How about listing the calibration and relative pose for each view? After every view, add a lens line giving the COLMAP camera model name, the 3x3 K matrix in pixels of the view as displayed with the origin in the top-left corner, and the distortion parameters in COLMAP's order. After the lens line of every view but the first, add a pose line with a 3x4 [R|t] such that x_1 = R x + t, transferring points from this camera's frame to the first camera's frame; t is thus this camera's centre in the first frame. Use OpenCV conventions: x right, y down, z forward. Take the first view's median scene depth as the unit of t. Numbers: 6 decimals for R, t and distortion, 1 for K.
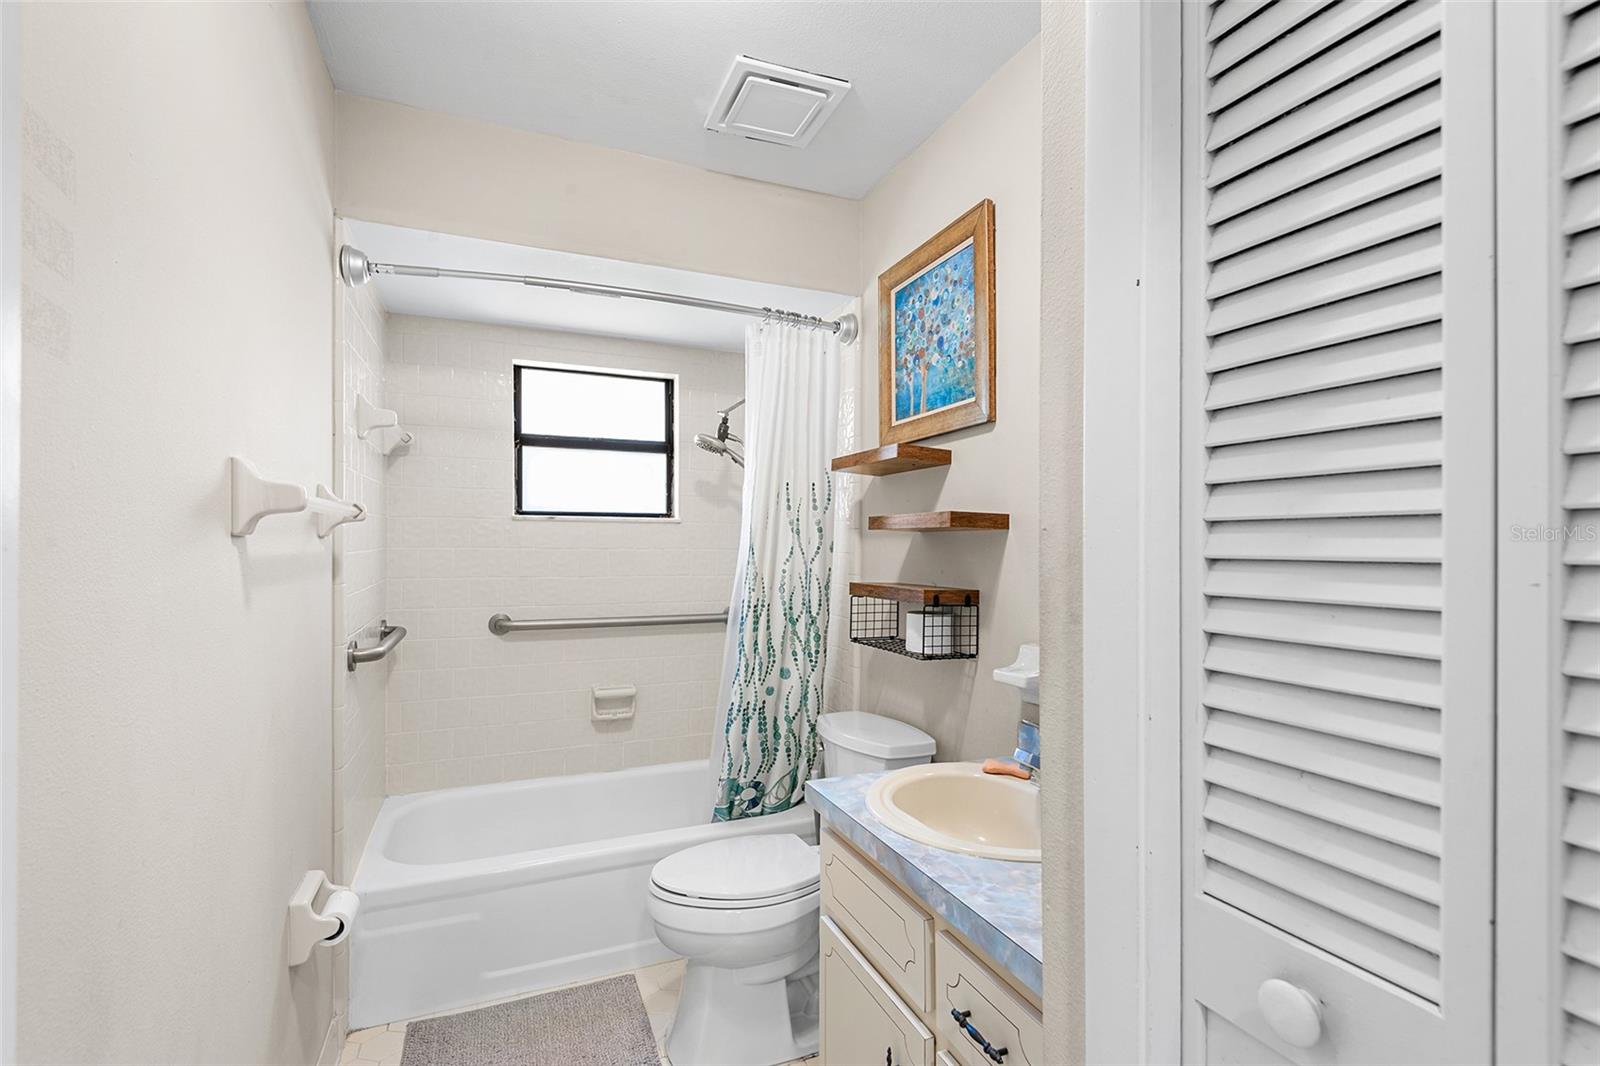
lens RADIAL K [[734.8, 0, 780.4], [0, 734.8, 540.8], [0, 0, 1]] dist [0.034659, -0.019515]
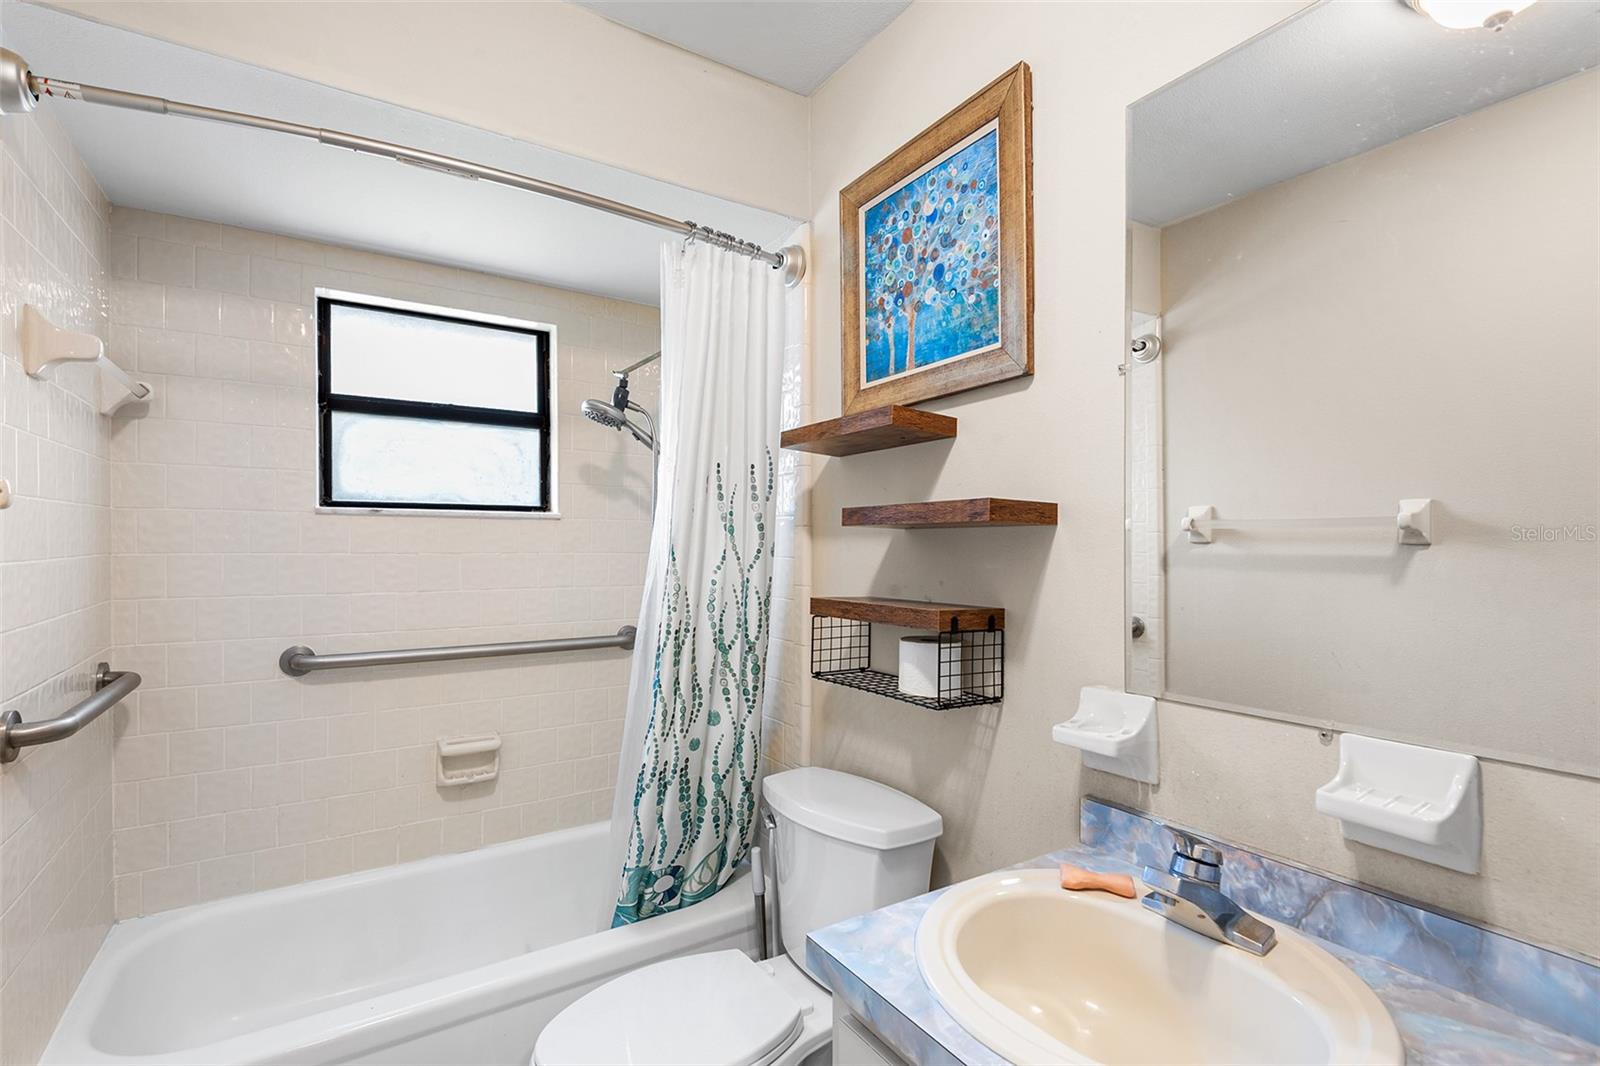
lens RADIAL K [[734.8, 0, 780.4], [0, 734.8, 540.8], [0, 0, 1]] dist [0.034659, -0.019515]
pose [[0.983487, -0.004401, 0.180925, -0.062999], [0.004259, 0.999990, 0.001176, -0.001409], [-0.180928, -0.000386, 0.983496, 0.256017]]
